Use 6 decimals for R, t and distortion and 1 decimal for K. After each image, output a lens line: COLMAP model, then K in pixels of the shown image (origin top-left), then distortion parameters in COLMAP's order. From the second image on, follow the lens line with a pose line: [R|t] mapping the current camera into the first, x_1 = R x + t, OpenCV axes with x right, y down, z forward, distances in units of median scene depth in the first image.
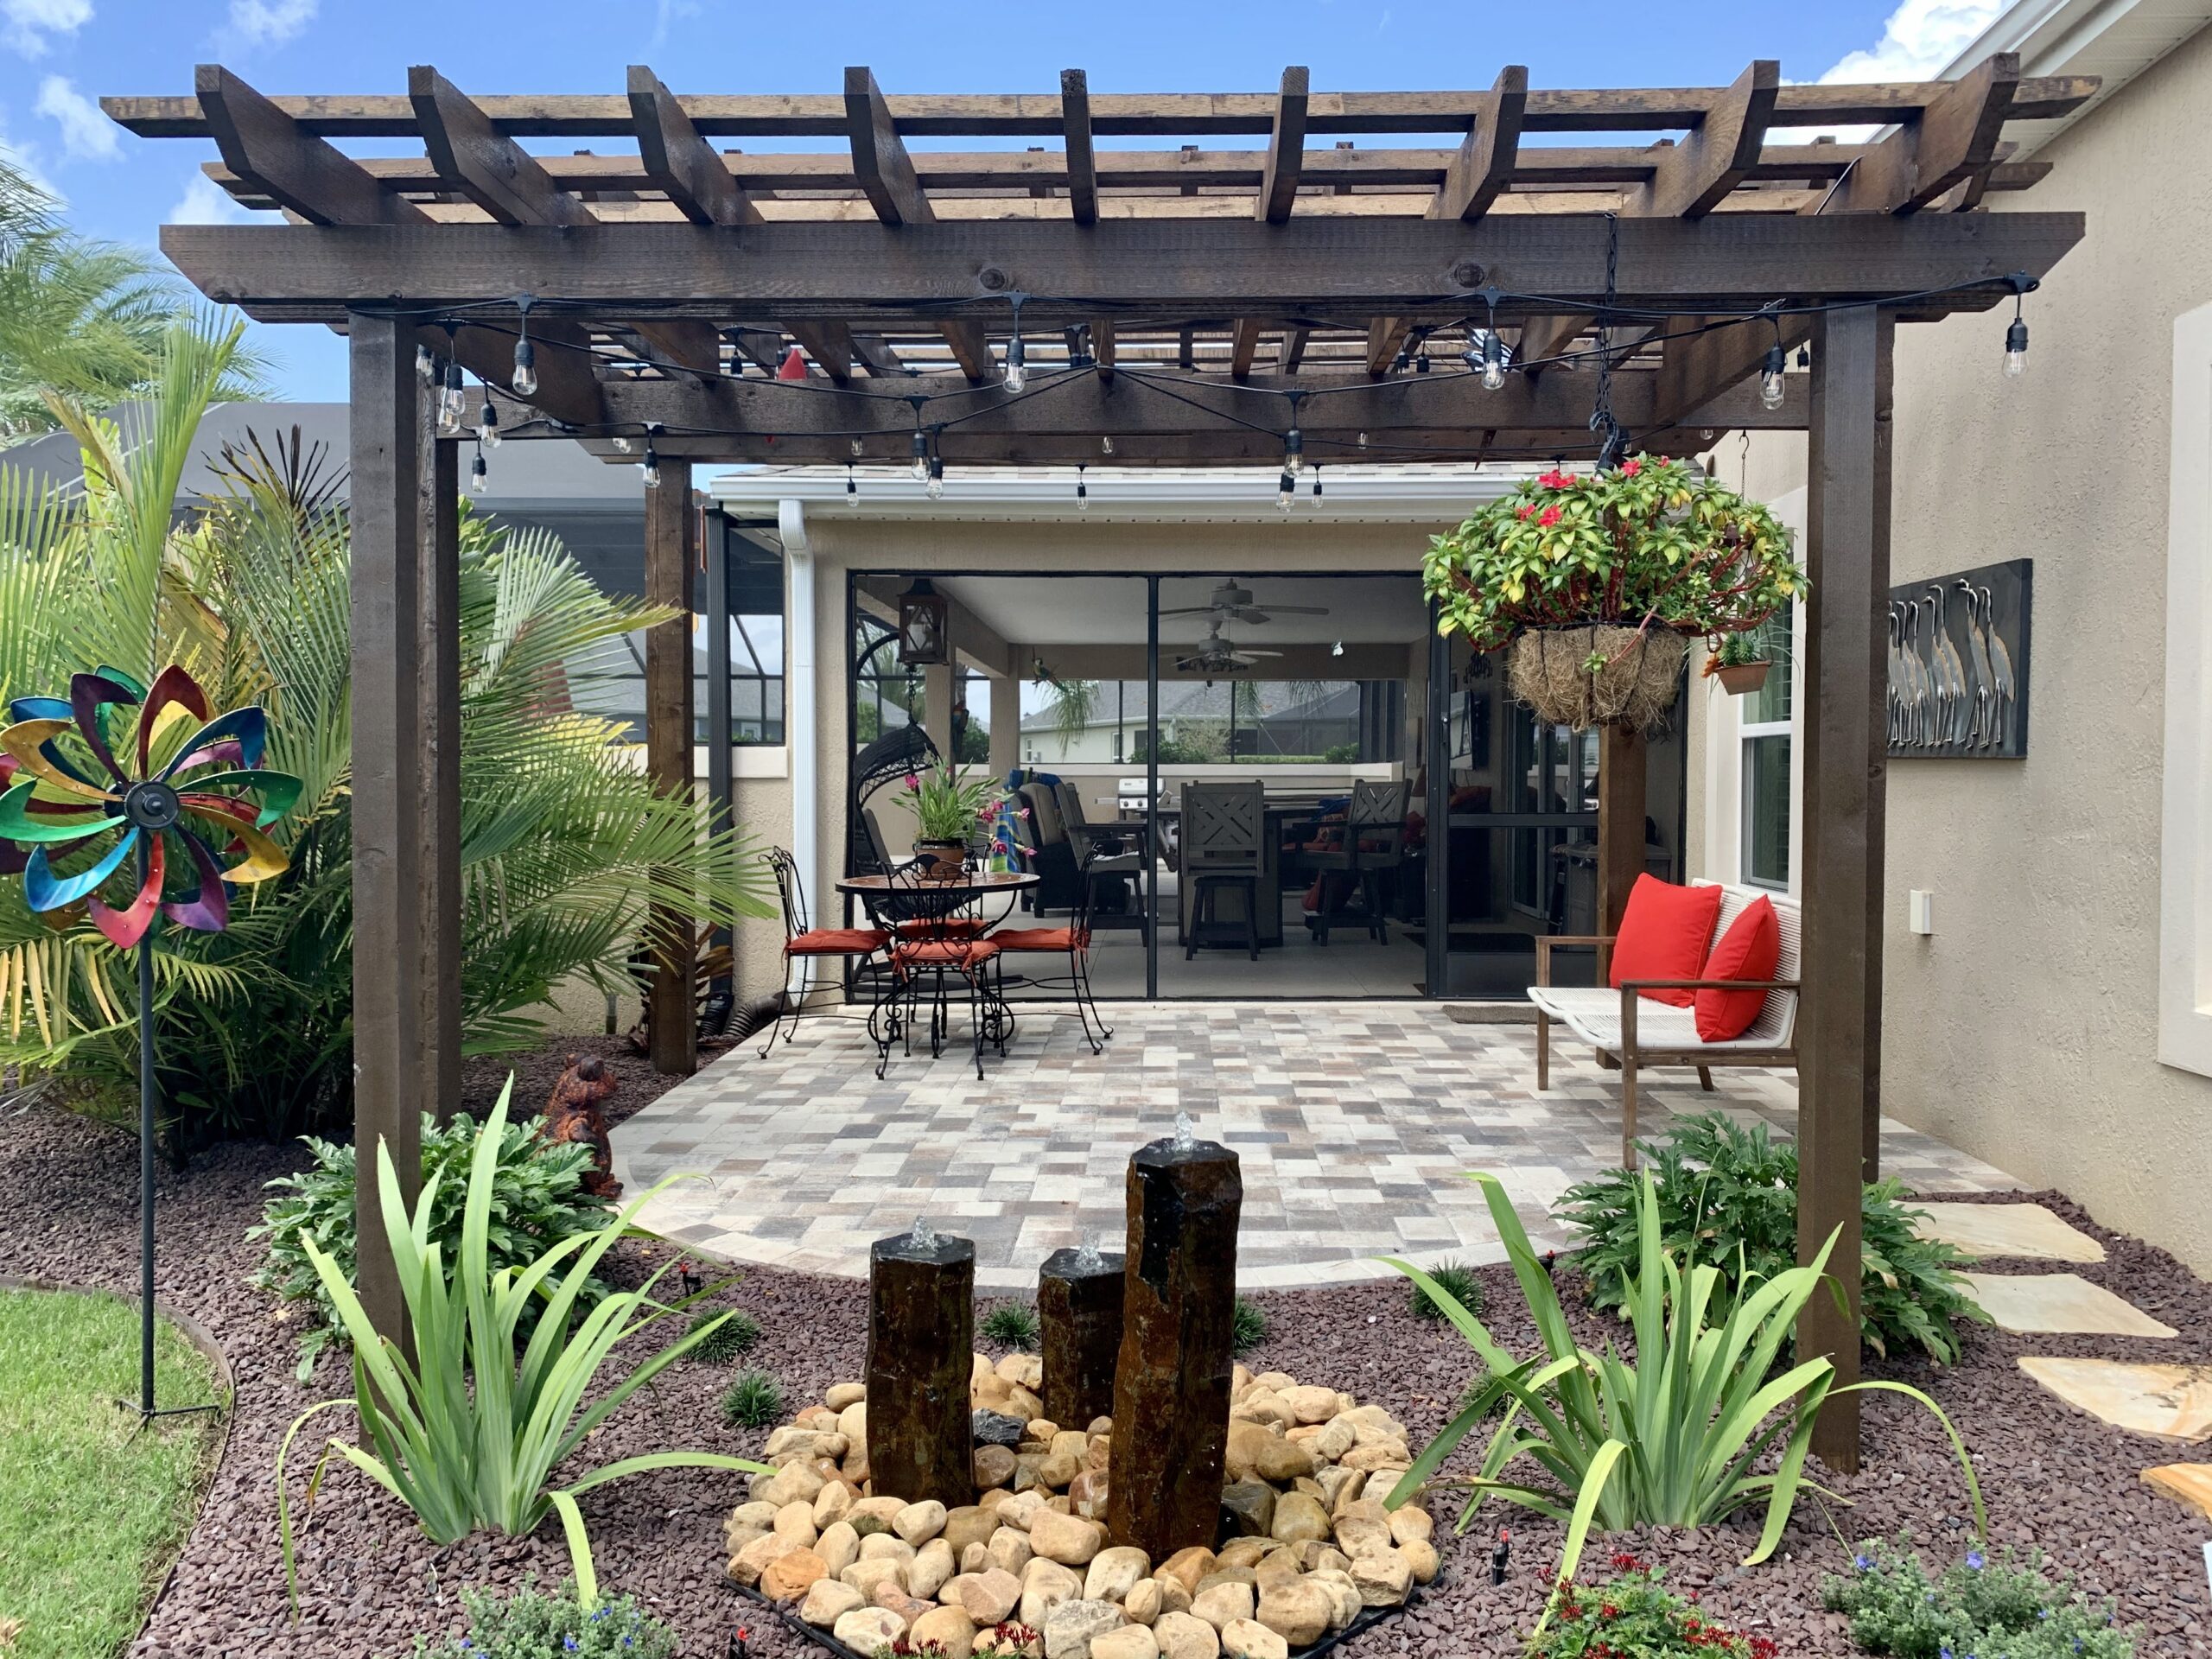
lens RADIAL K [[1712.5, 0, 1106.0], [0, 1712.5, 829.5], [0, 0, 1]] dist [0.160063, -0.430440]
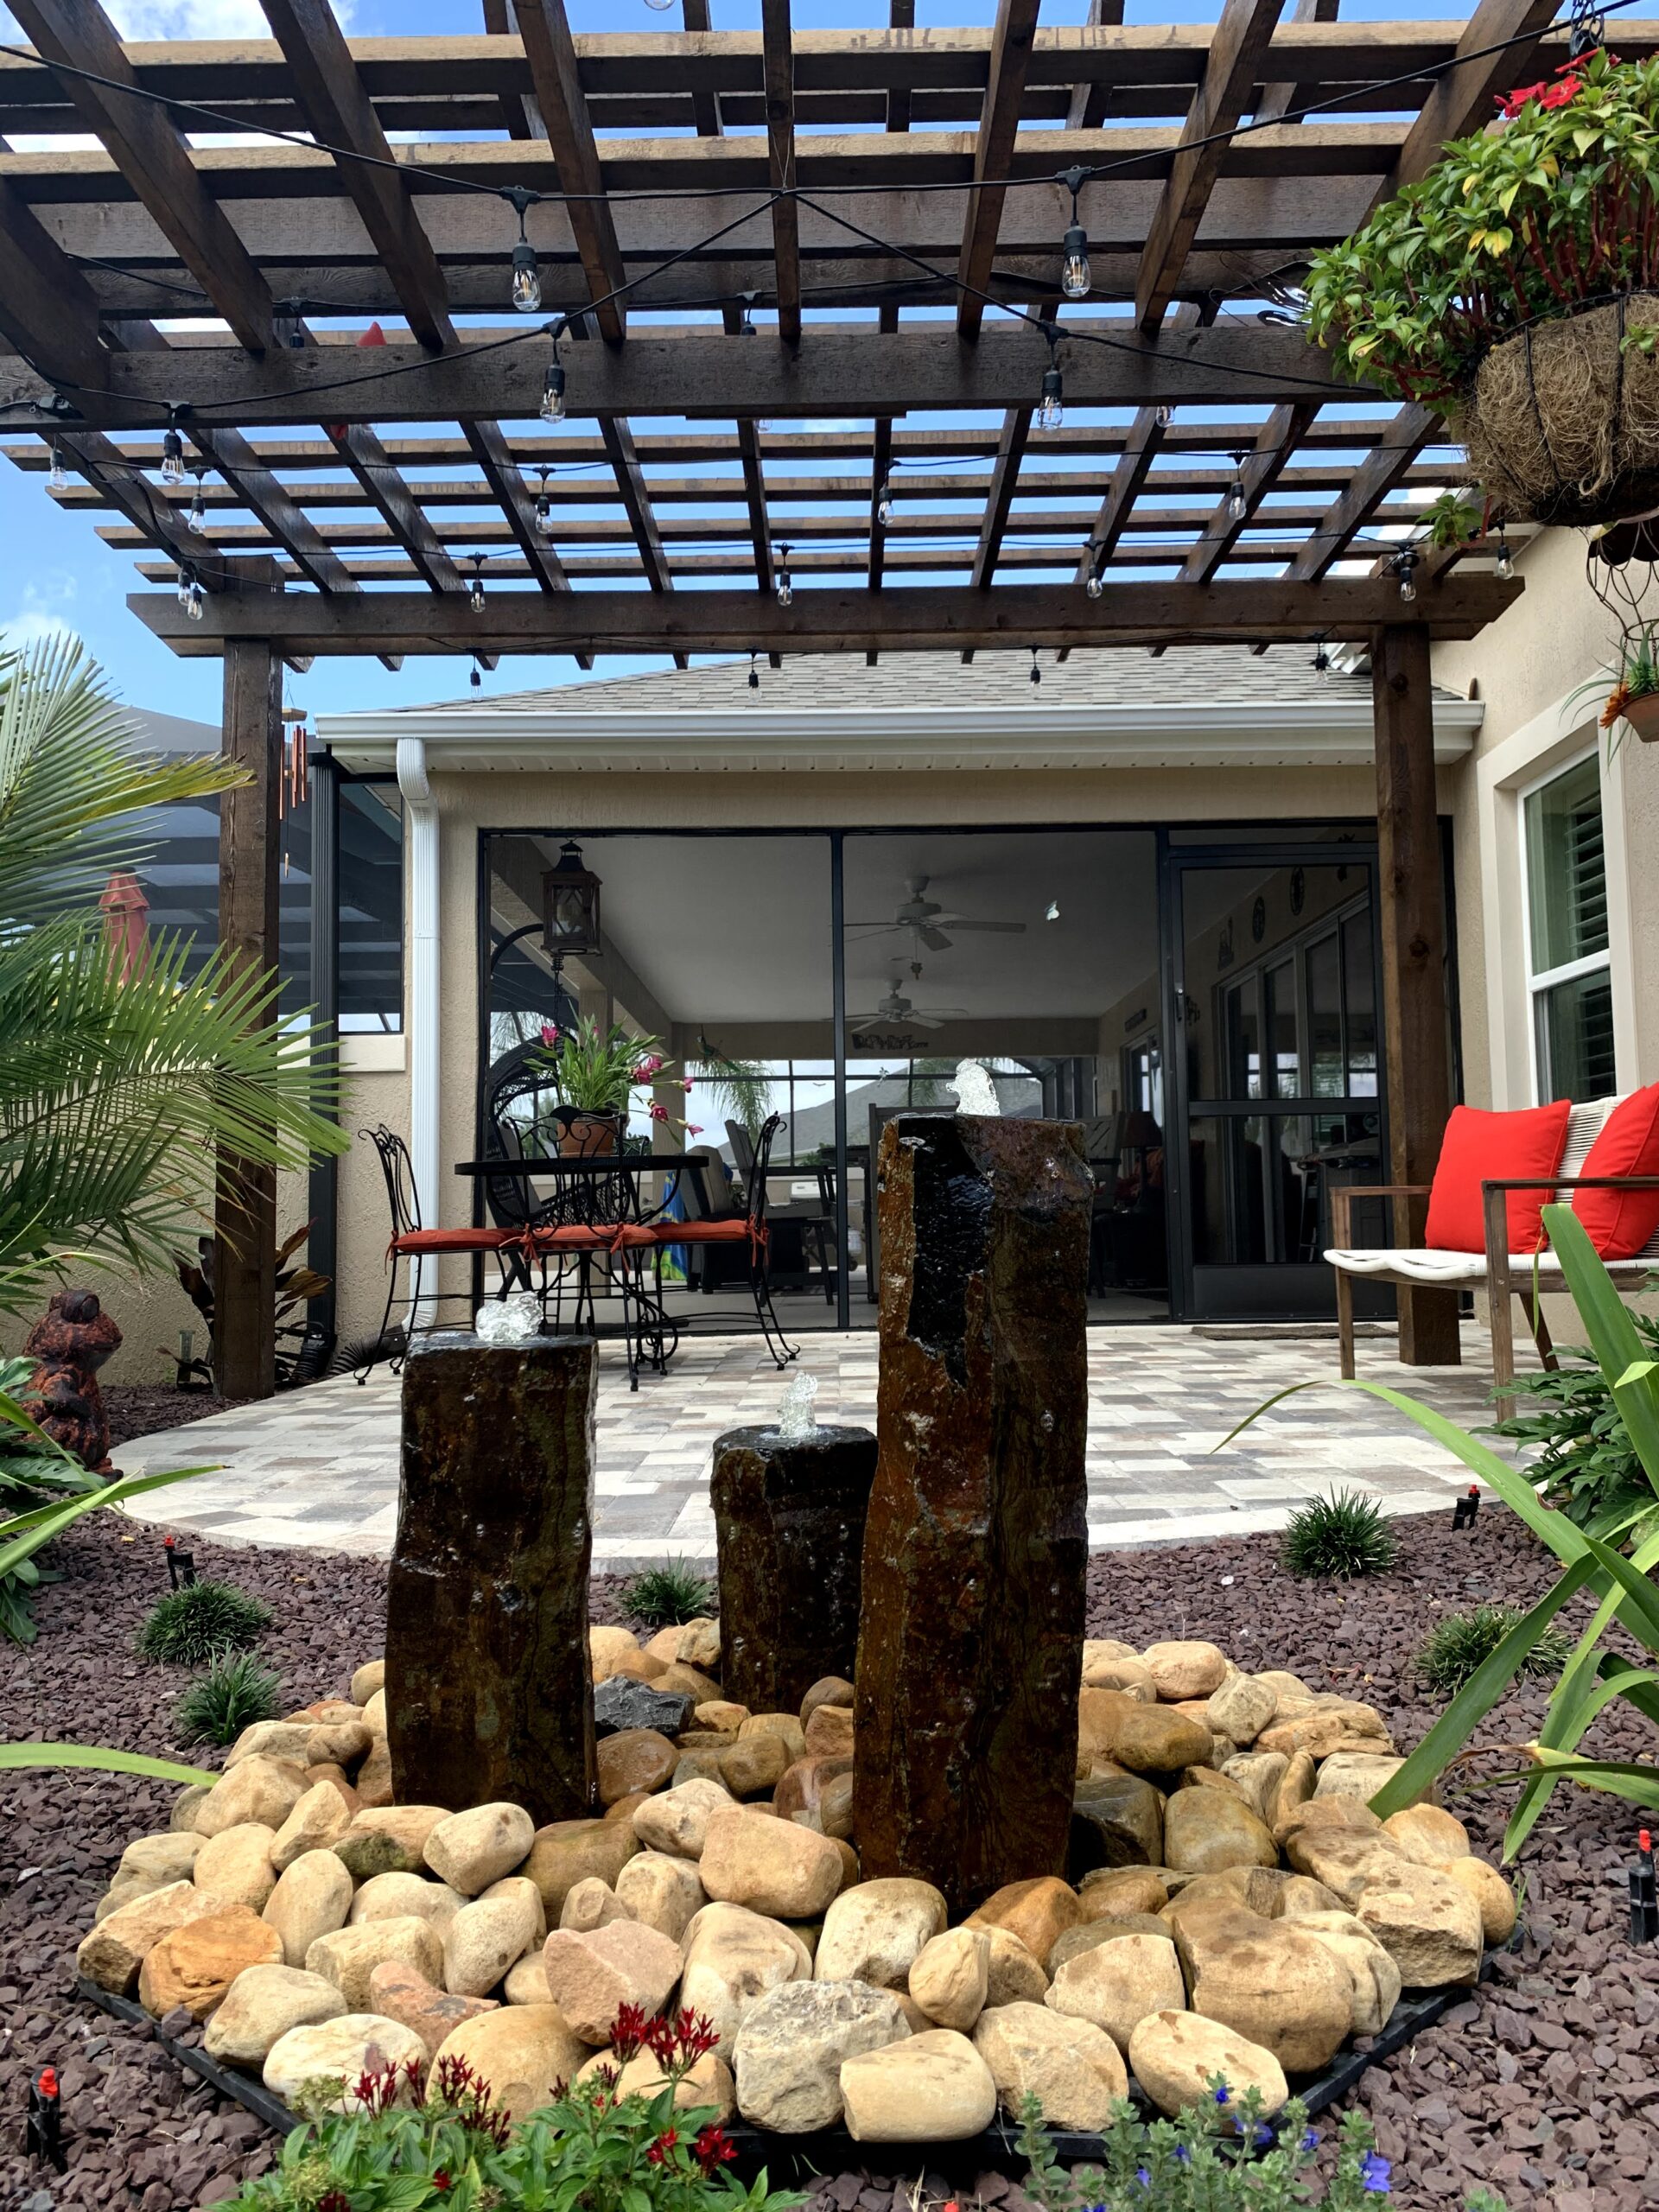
lens RADIAL K [[1703.8, 0, 829.5], [0, 1703.8, 1106.0], [0, 0, 1]] dist [0.064160, -0.090017]
pose [[0.999321, -0.013437, 0.034322, -0.020415], [0.017241, 0.993439, -0.113059, 0.241233], [-0.032577, 0.113574, 0.992995, 0.474896]]
